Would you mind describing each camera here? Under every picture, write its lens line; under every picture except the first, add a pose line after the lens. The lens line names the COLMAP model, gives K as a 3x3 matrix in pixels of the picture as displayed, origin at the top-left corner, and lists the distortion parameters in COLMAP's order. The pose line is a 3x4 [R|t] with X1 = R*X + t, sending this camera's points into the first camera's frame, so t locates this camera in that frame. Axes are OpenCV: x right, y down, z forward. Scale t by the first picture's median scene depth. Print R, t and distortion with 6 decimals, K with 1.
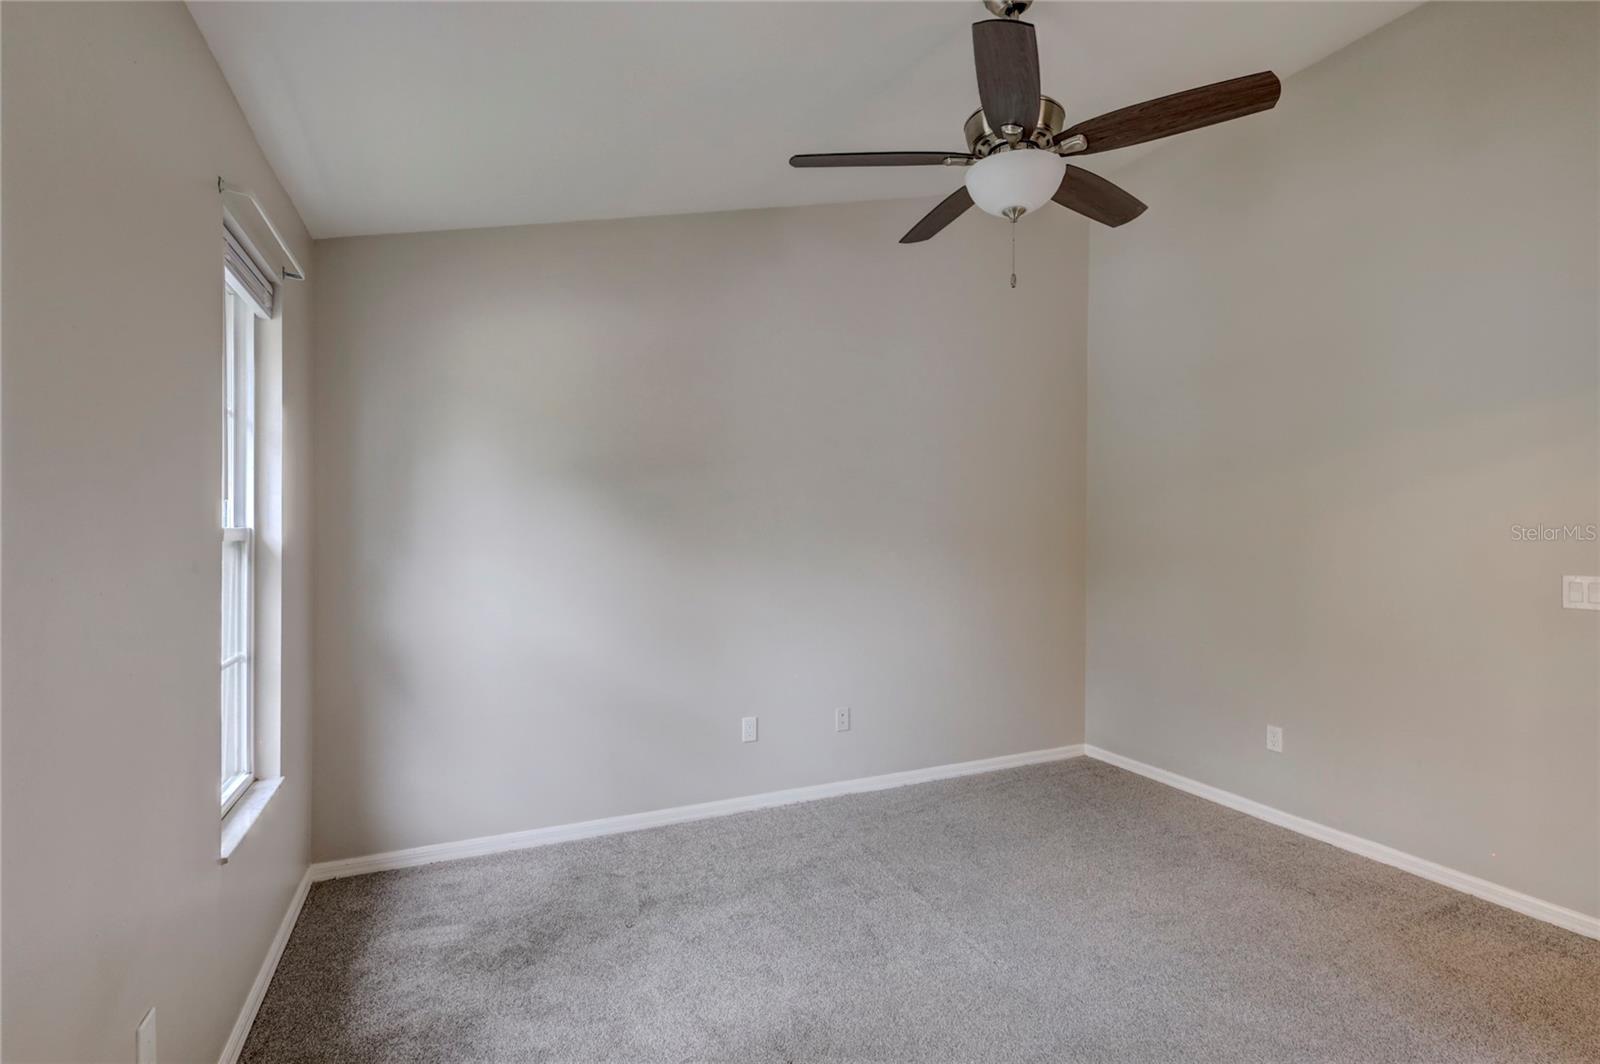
lens RADIAL K [[755.4, 0, 800.8], [0, 755.4, 530.8], [0, 0, 1]] dist [0.004335, -0.000012]
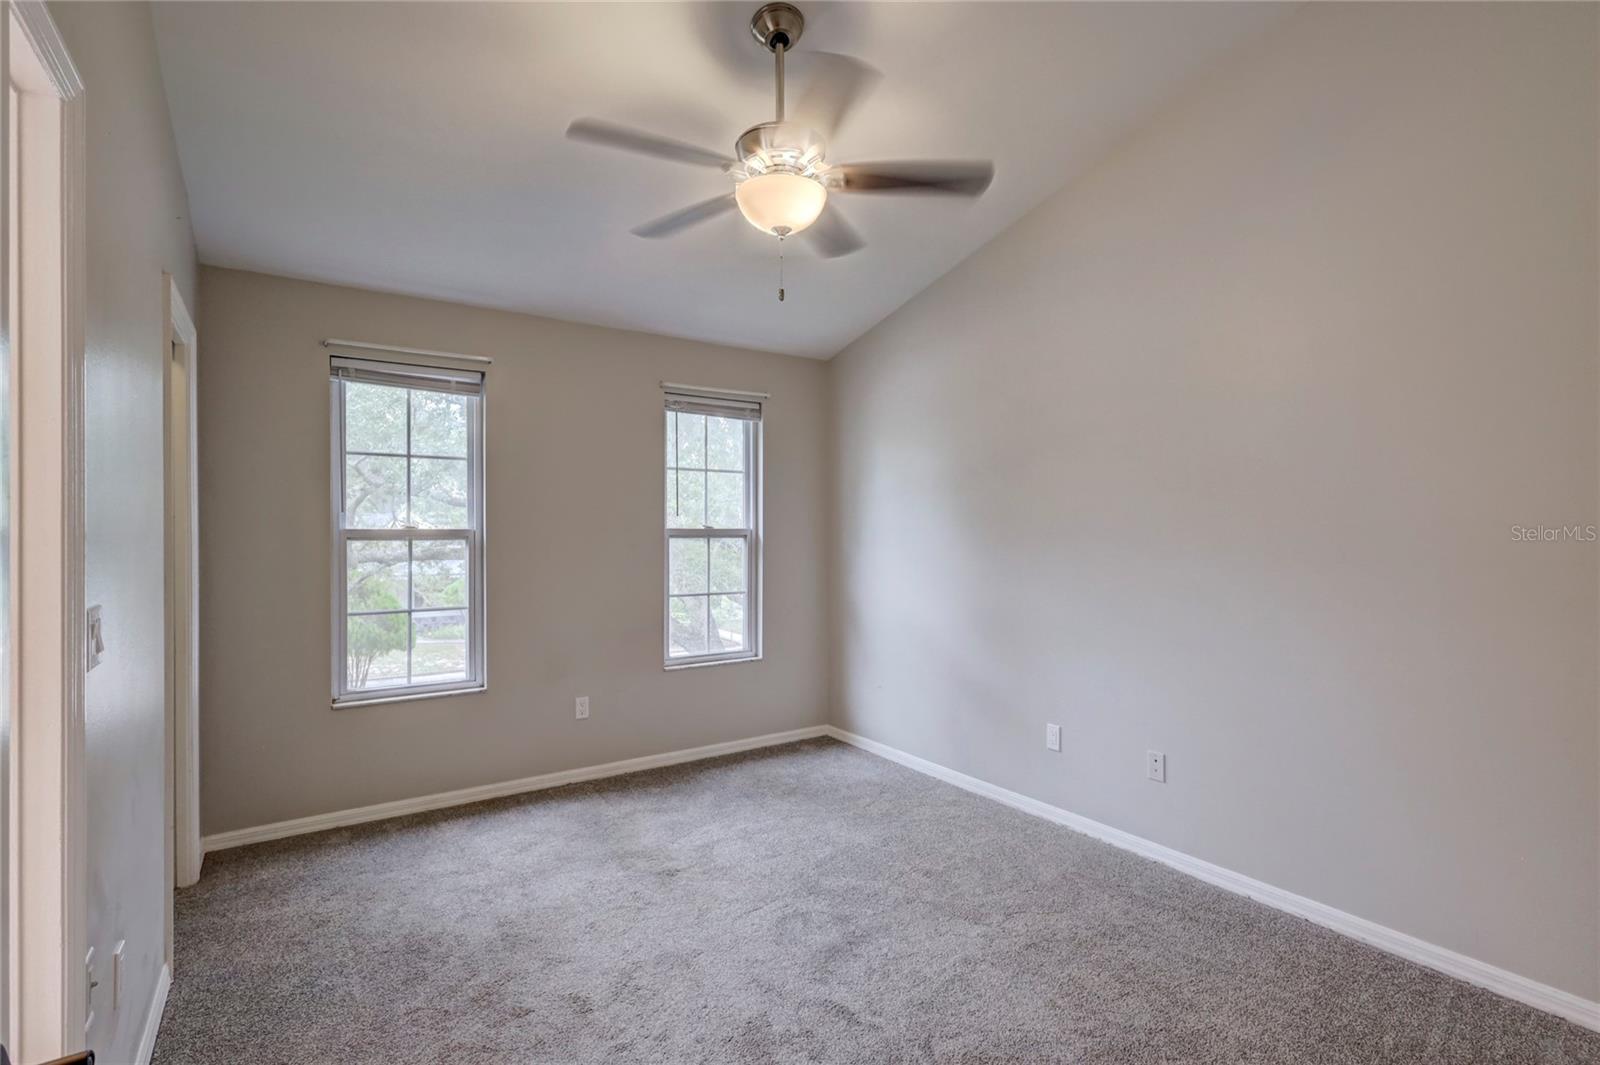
lens RADIAL K [[755.4, 0, 825.7], [0, 755.4, 526.5], [0, 0, 1]] dist [0.004335, -0.000012]
pose [[0.180858, -0.012164, -0.983434, 0.911976], [-0.007927, 0.999873, -0.013825, 0.011597], [0.983477, 0.010296, 0.180738, 0.592568]]
